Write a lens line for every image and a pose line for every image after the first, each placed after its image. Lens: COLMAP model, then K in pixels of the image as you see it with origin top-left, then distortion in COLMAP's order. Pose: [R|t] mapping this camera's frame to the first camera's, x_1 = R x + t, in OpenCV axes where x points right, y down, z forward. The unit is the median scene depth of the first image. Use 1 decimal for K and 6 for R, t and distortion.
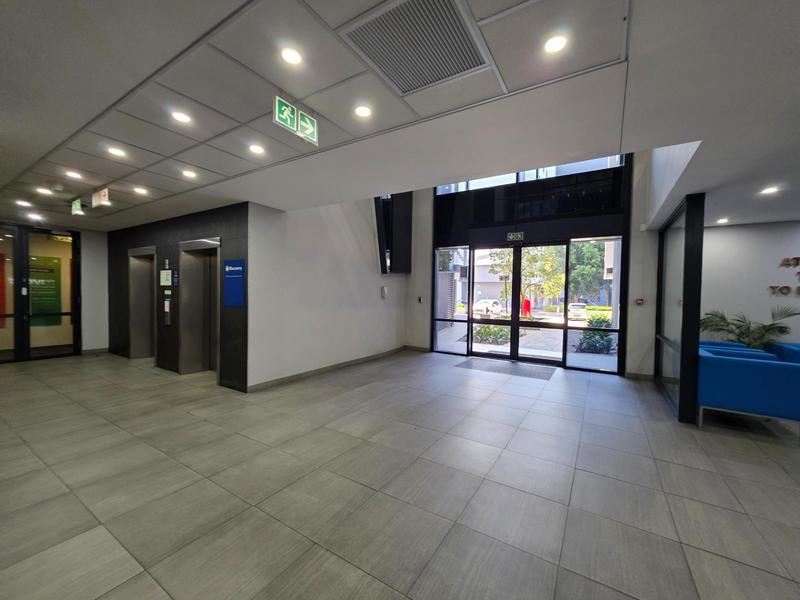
lens RADIAL K [[321.6, 0, 403.2], [0, 321.6, 301.4], [0, 0, 1]] dist [0.007247, -0.000118]
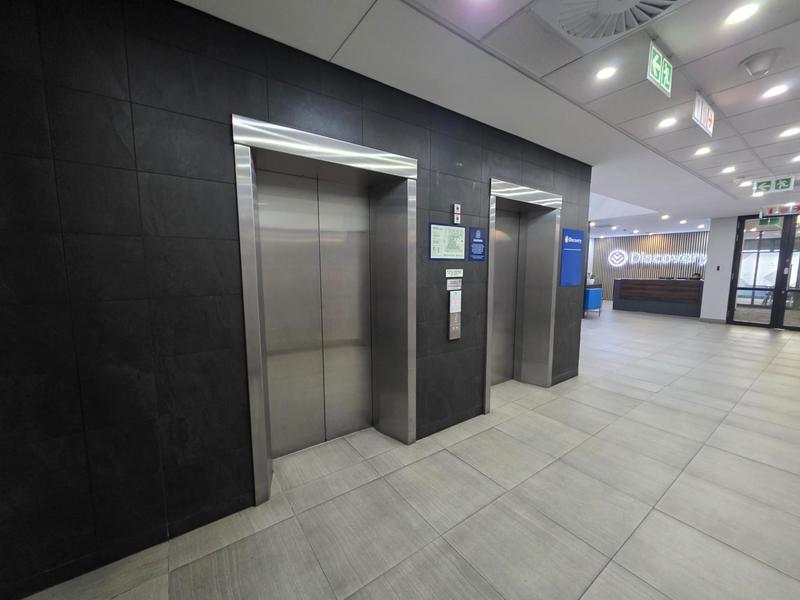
lens RADIAL K [[321.6, 0, 403.2], [0, 321.6, 301.4], [0, 0, 1]] dist [0.007247, -0.000118]
pose [[0.377664, -0.118694, 0.918303, -2.469826], [0.025089, 0.992698, 0.117992, -0.091762], [-0.925603, -0.021522, 0.377885, 1.825702]]
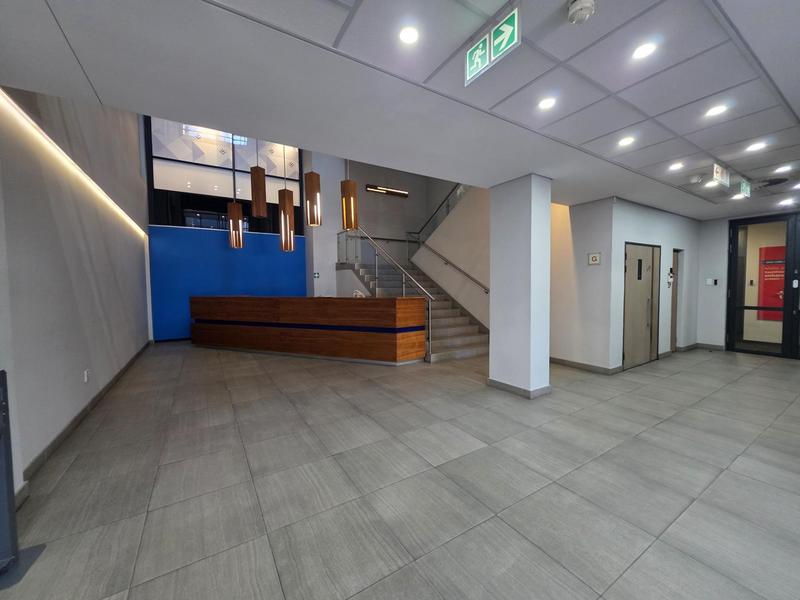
lens RADIAL K [[321.6, 0, 403.2], [0, 321.6, 301.4], [0, 0, 1]] dist [0.007247, -0.000118]
pose [[-0.431489, 0.029554, -0.901634, 0.343178], [-0.017273, 0.999009, 0.041012, 0.002810], [0.901953, 0.033270, -0.430551, 0.872120]]
